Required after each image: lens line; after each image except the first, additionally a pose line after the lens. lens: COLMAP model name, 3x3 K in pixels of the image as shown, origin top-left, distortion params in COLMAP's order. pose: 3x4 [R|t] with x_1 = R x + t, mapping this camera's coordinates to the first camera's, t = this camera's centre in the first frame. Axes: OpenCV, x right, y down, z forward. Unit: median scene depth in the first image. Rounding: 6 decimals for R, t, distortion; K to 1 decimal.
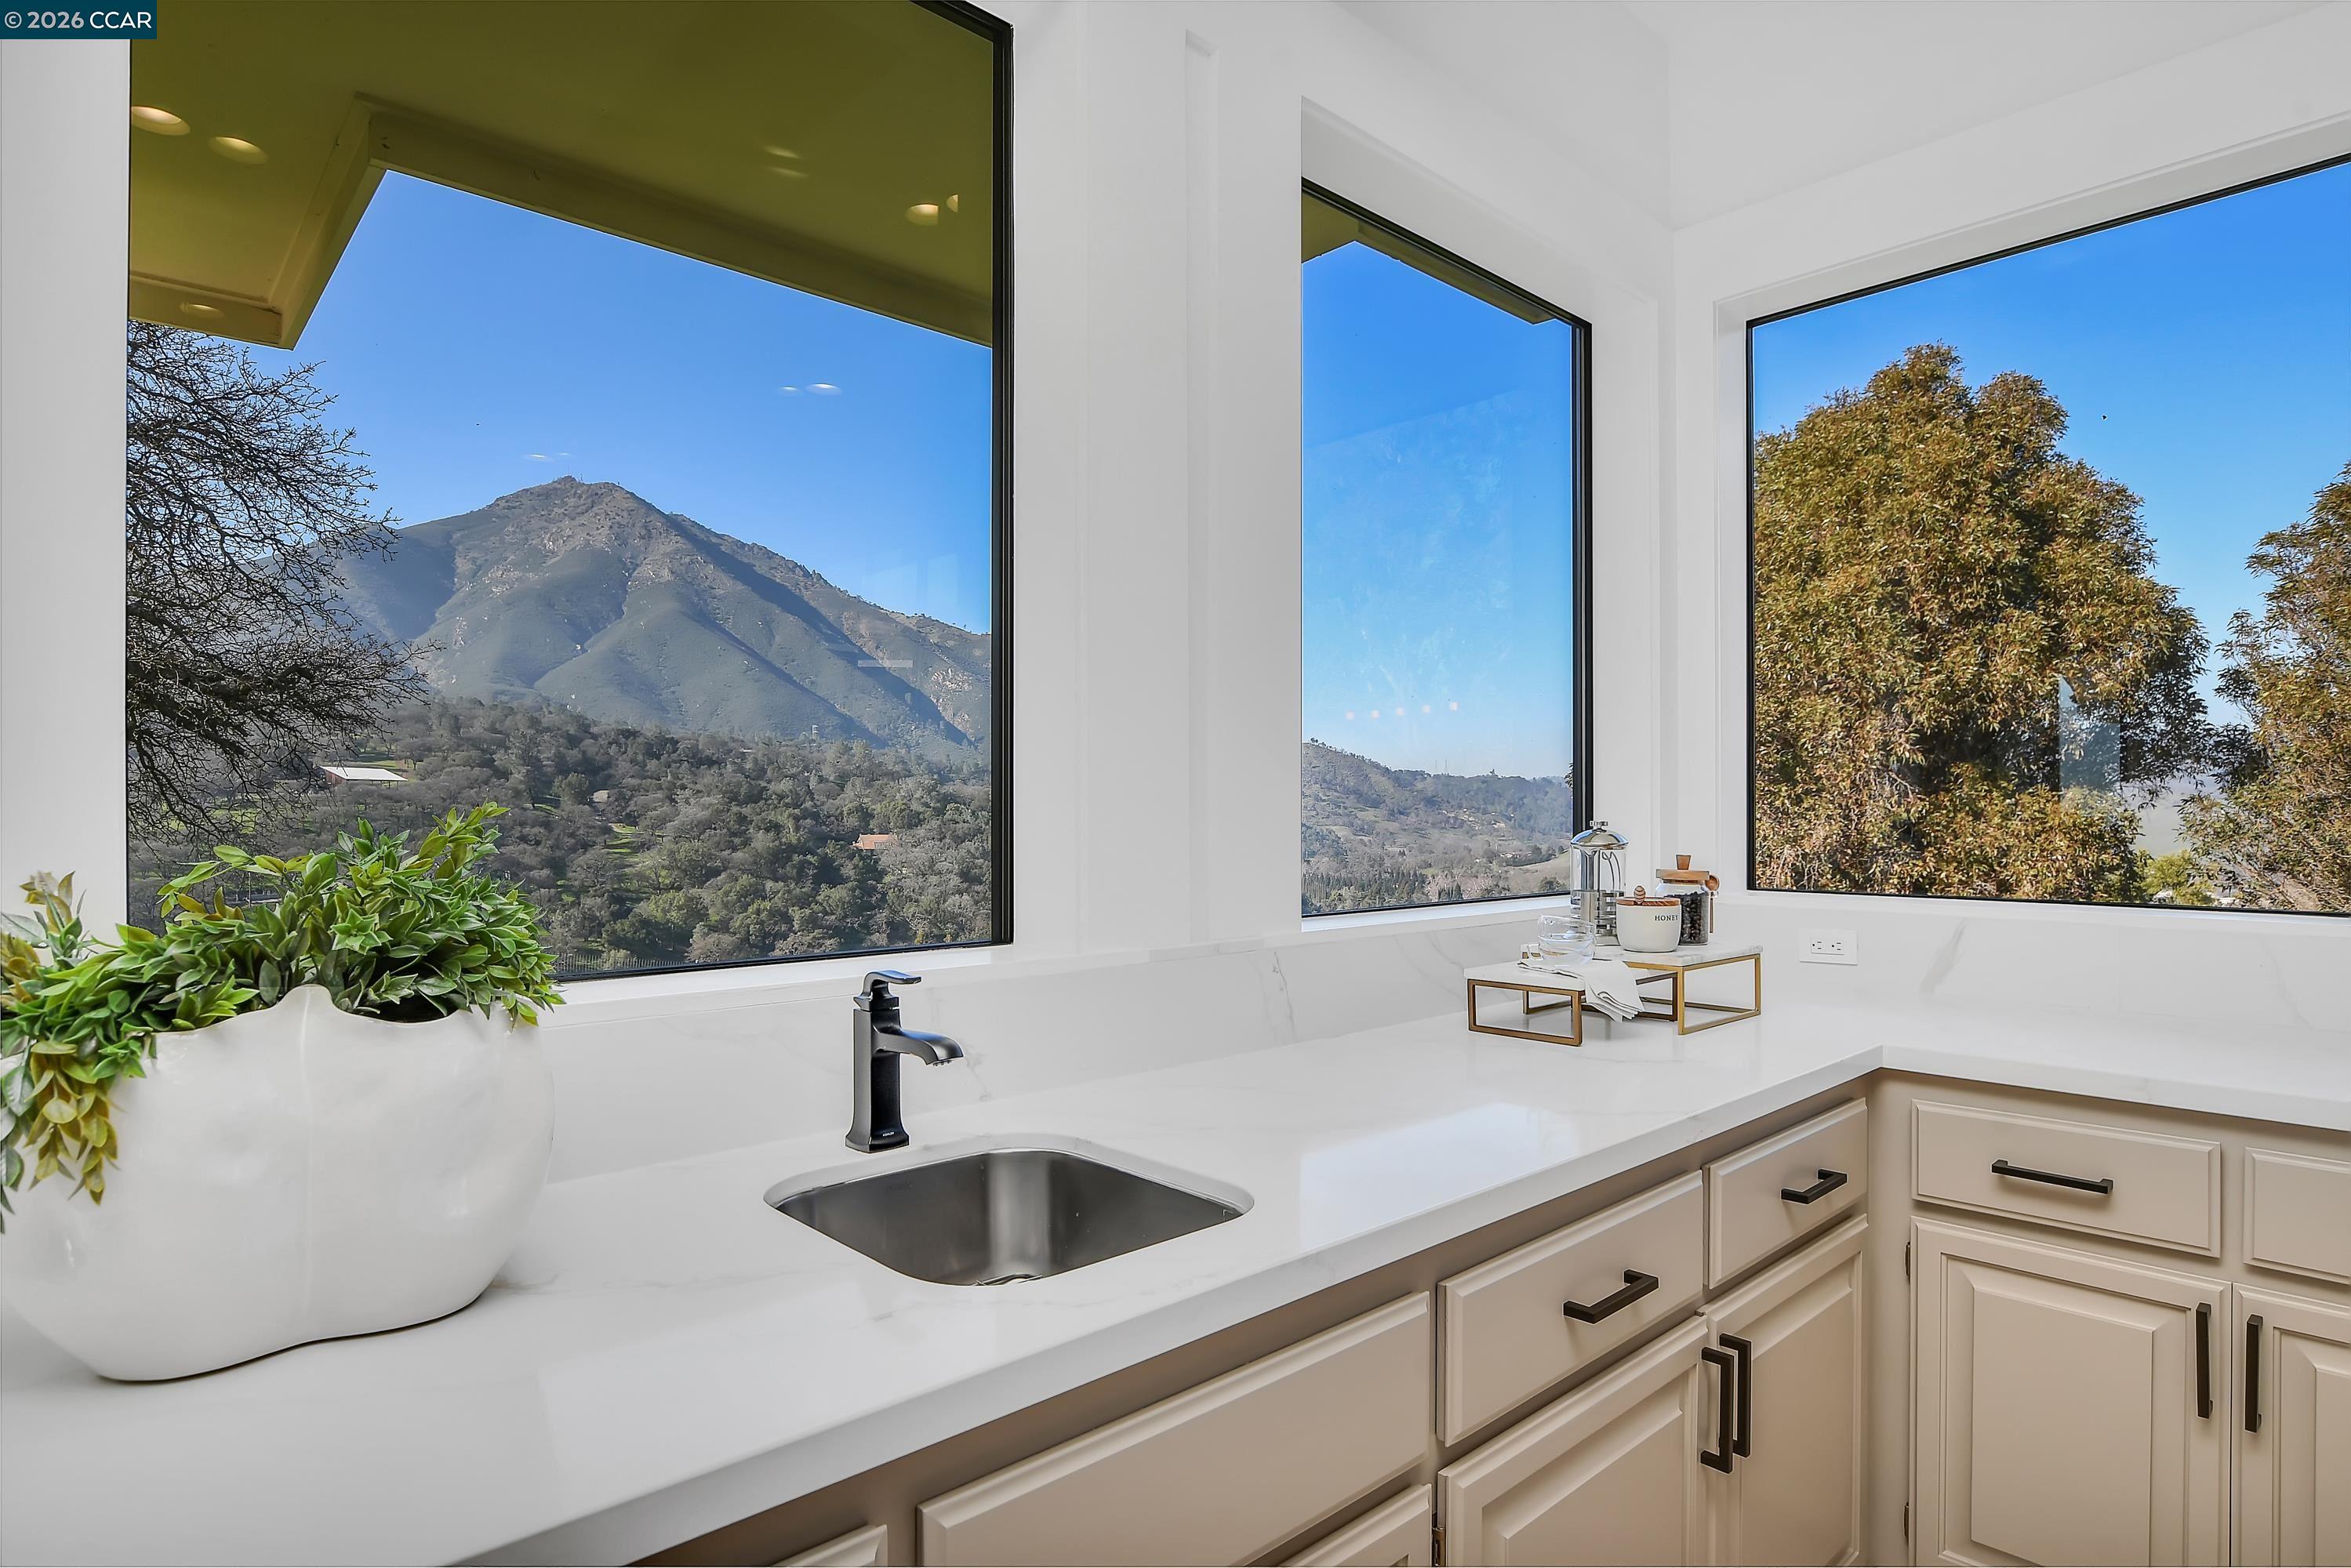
lens RADIAL K [[1238.8, 0, 1197.4], [0, 1238.8, 808.5], [0, 0, 1]] dist [-0.017533, -0.000774]
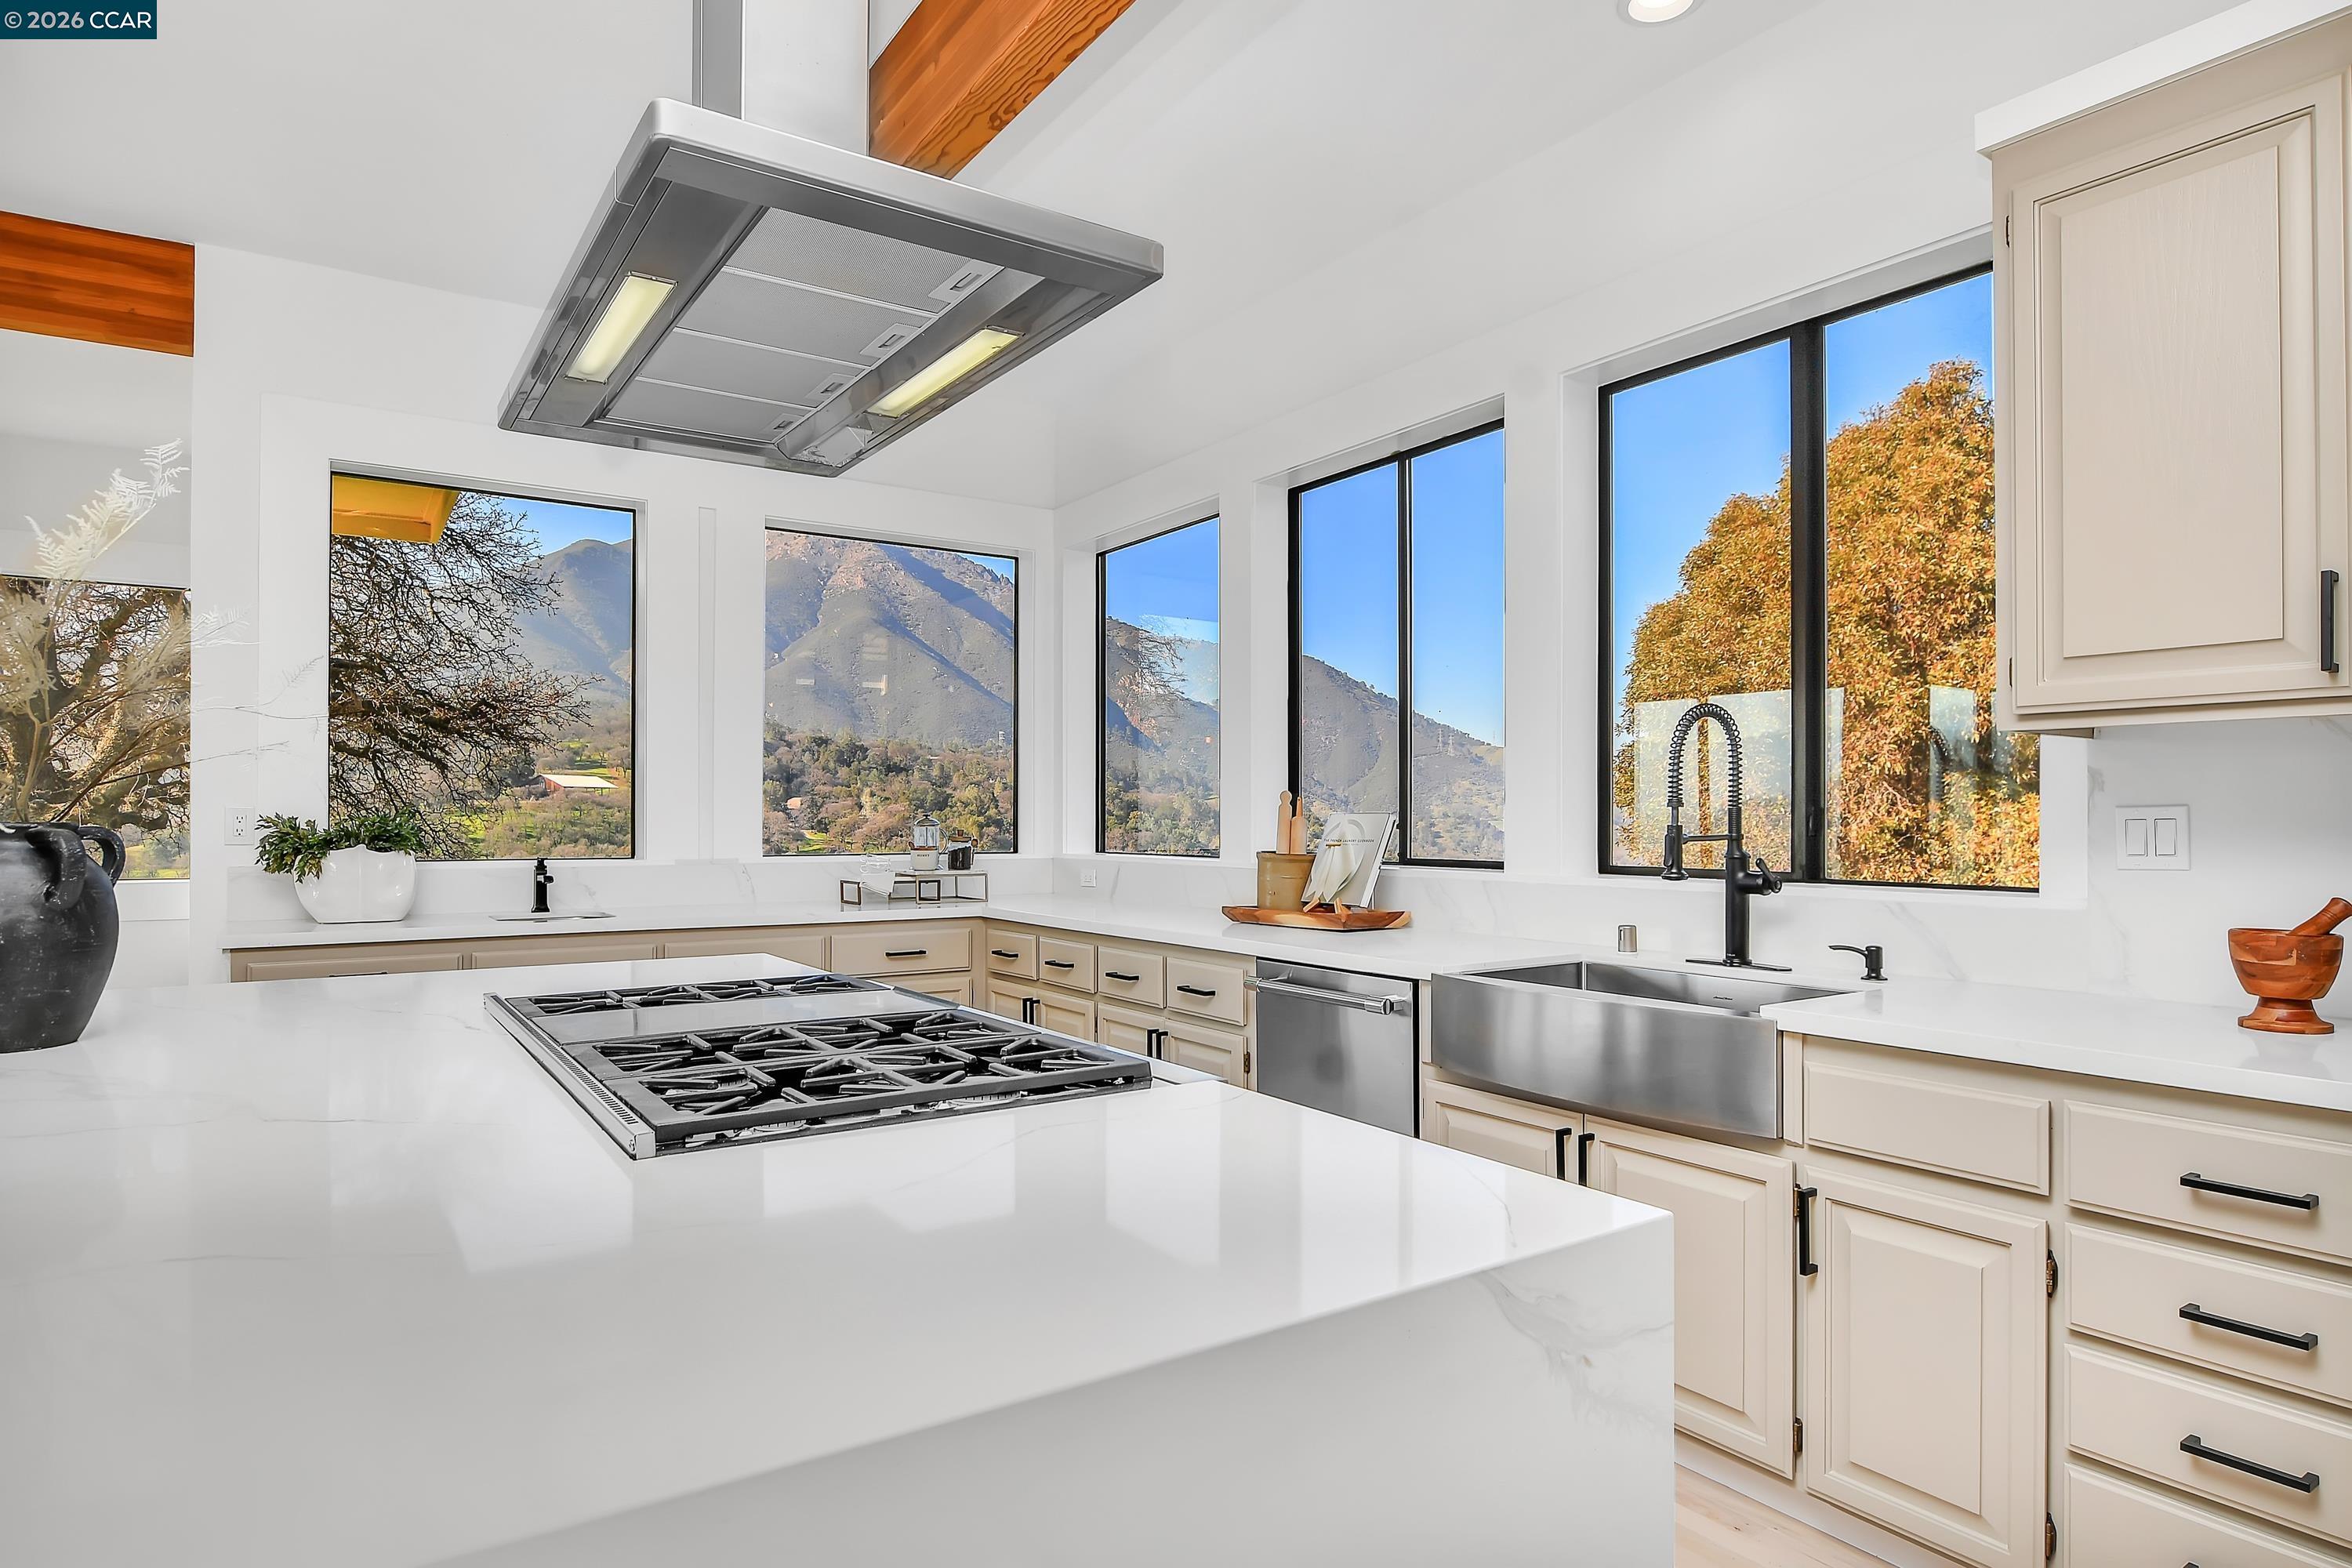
lens RADIAL K [[1304.8, 0, 1207.1], [0, 1304.8, 821.5], [0, 0, 1]] dist [-0.026323, 0.007299]
pose [[0.989080, 0.003239, -0.147344, 0.153696], [-0.002697, 0.999989, 0.003882, 0.001872], [0.147355, -0.003442, 0.989078, -0.163316]]
